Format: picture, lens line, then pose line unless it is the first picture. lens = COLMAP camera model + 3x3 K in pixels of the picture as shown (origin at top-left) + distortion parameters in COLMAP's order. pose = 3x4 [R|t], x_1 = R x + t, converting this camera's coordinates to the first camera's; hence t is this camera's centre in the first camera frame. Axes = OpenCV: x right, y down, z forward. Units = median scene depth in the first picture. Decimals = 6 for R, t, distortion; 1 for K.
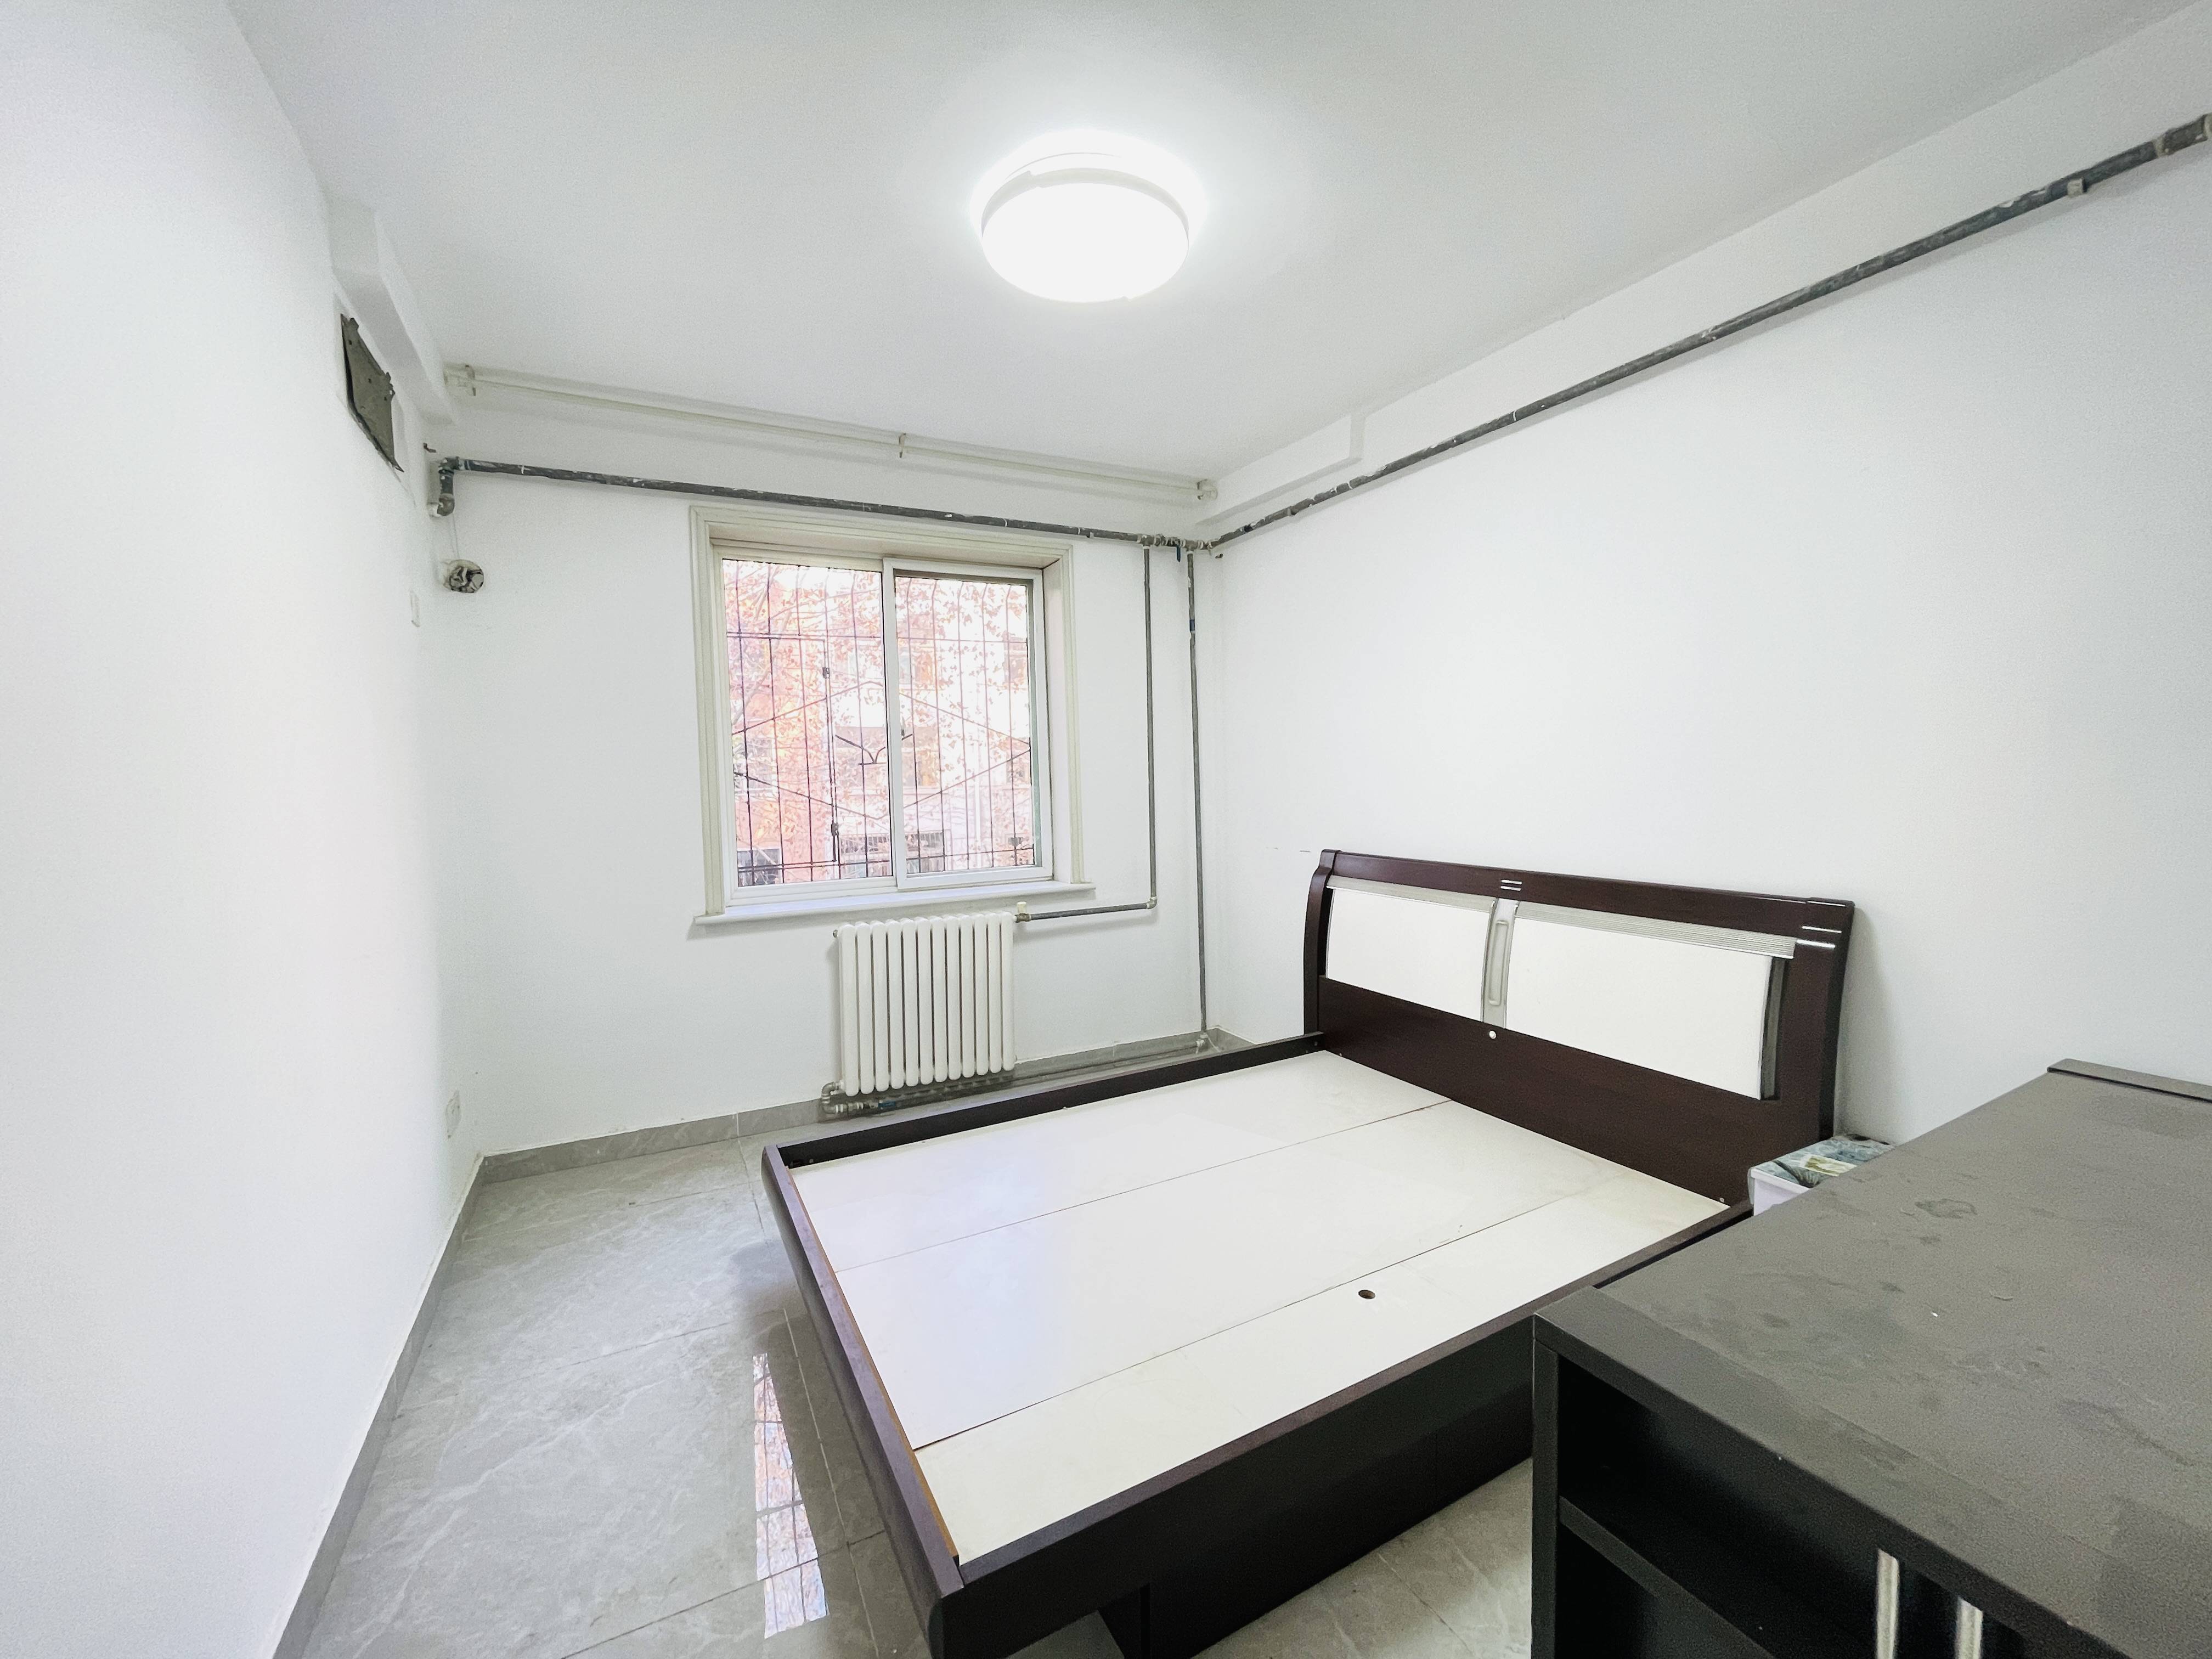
lens RADIAL K [[888.6, 0, 1105.1], [0, 888.6, 821.1], [0, 0, 1]] dist [0.001179, -0.004336]
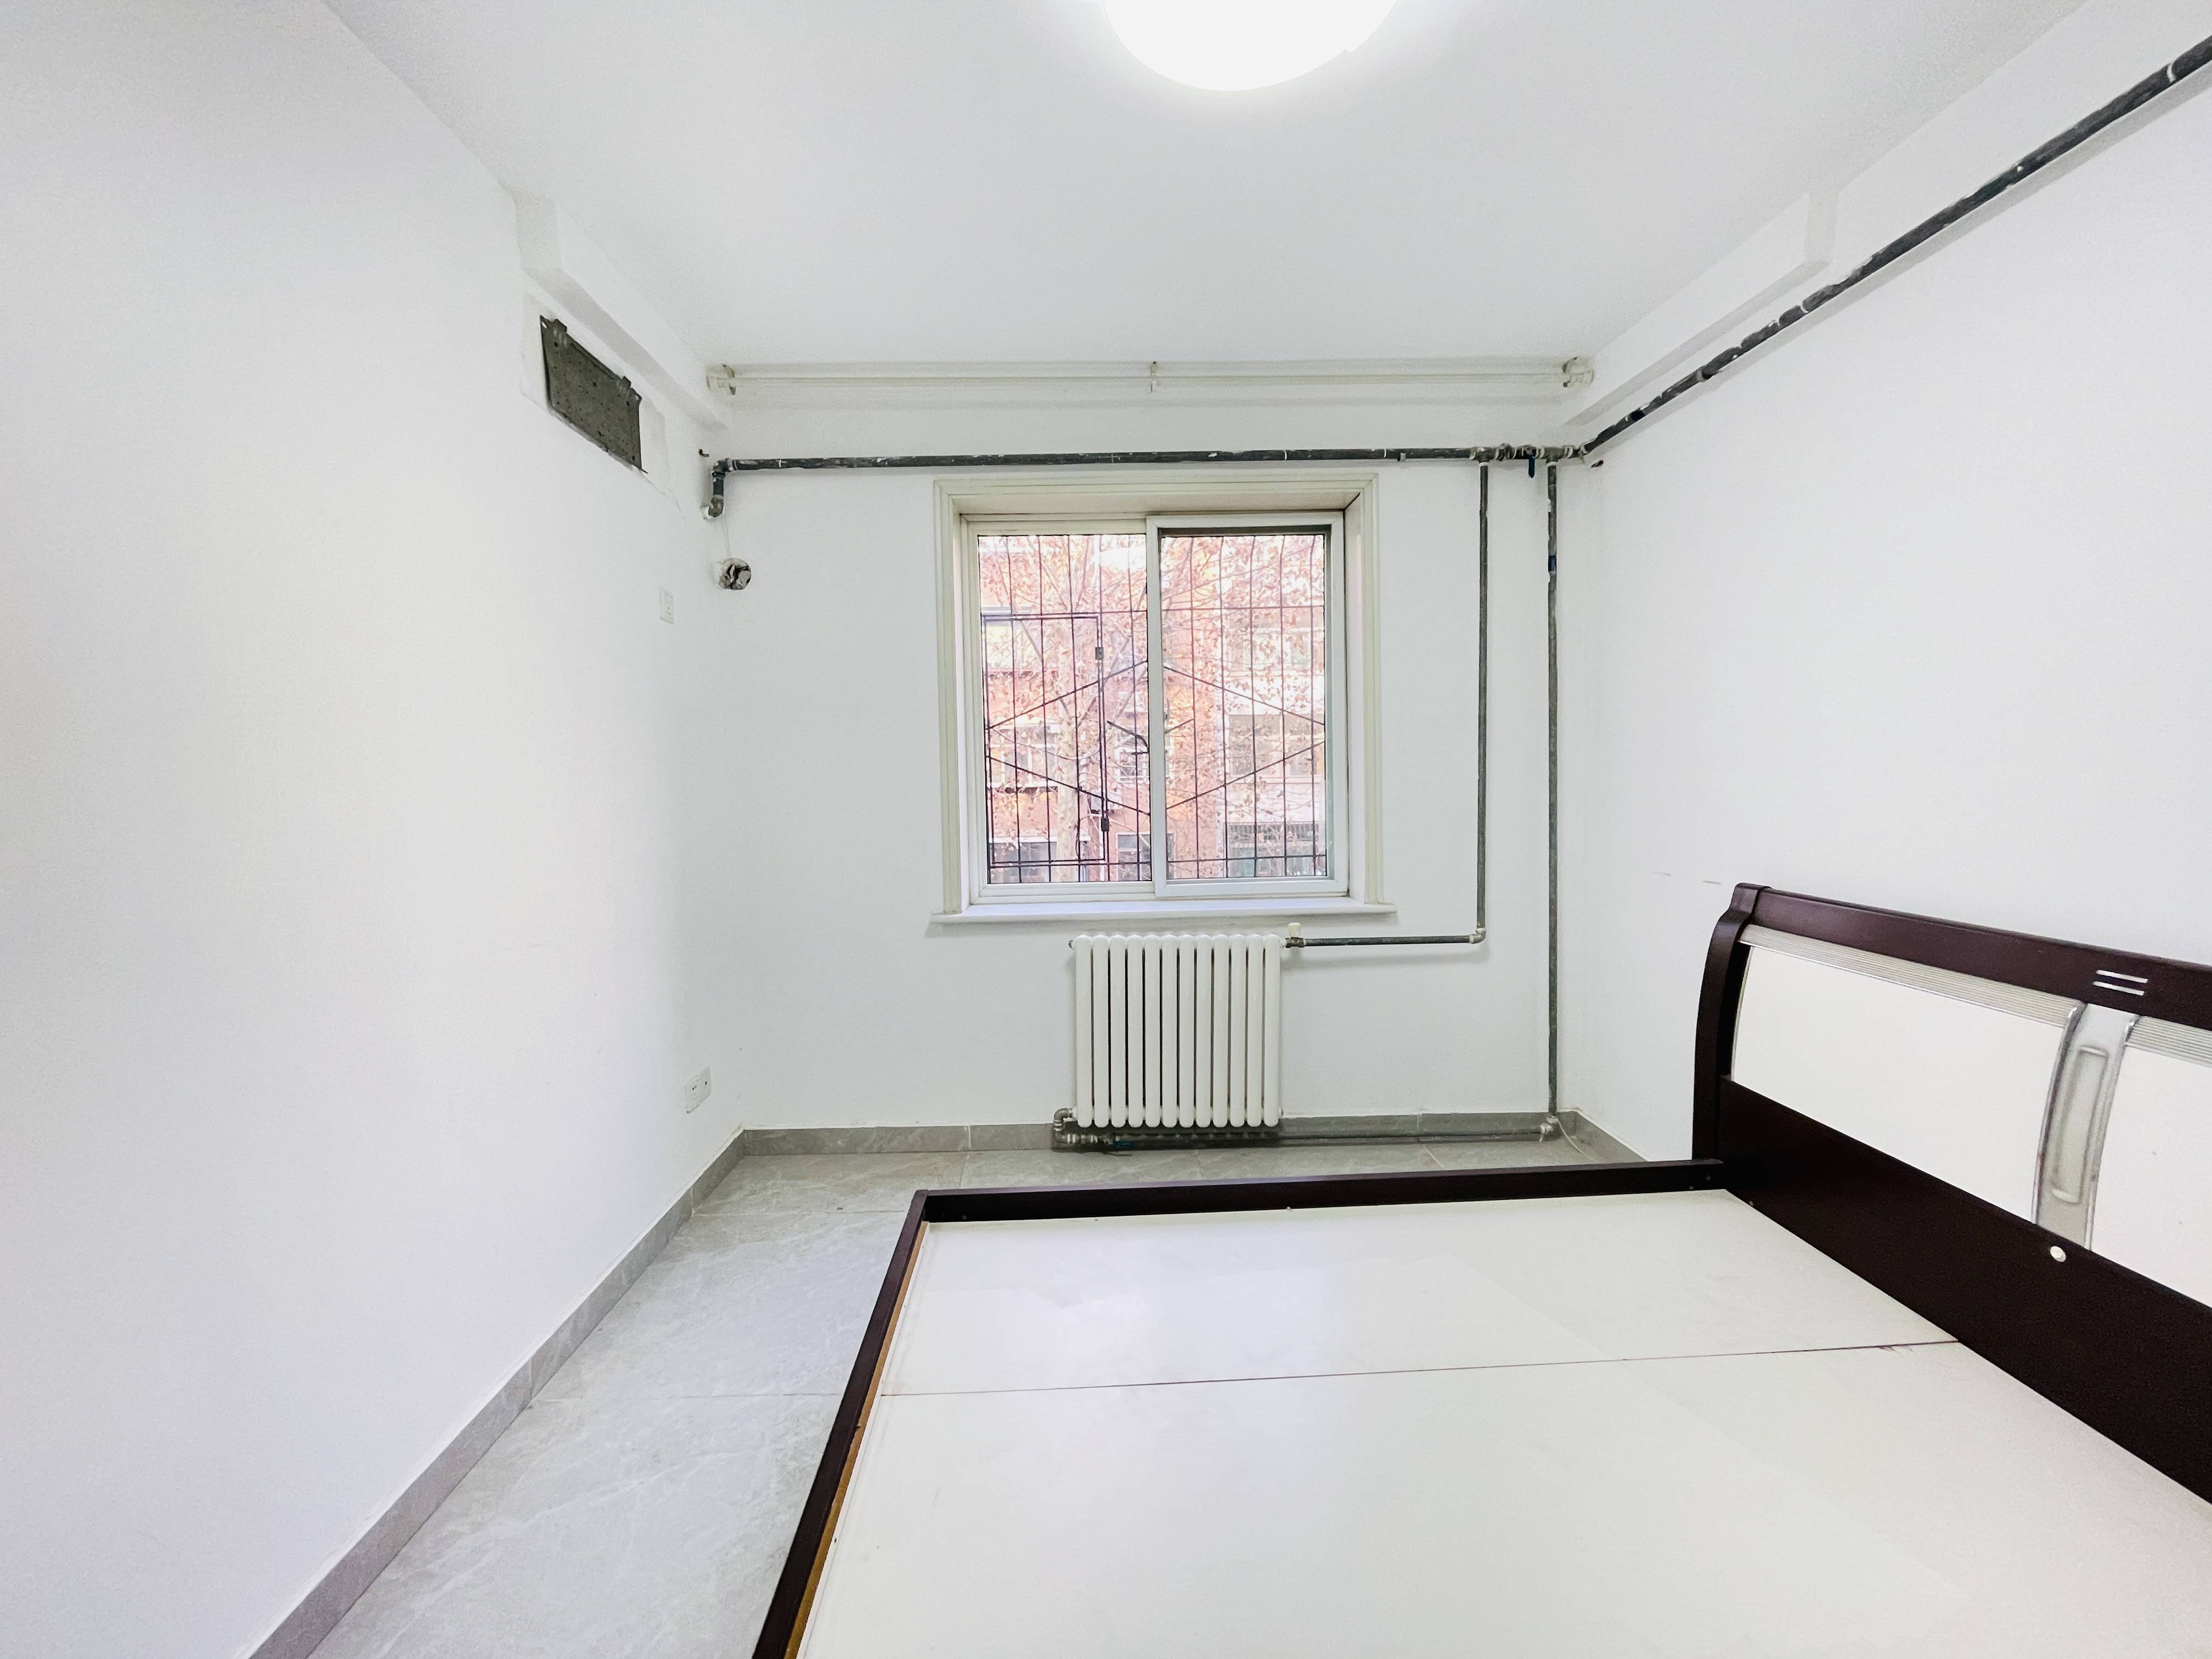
lens RADIAL K [[888.6, 0, 1105.1], [0, 888.6, 821.1], [0, 0, 1]] dist [0.001179, -0.004336]
pose [[0.898906, 0.031710, -0.436992, 0.111612], [-0.025629, 0.999475, 0.019807, -0.014886], [0.437391, -0.006605, 0.899247, 0.209655]]
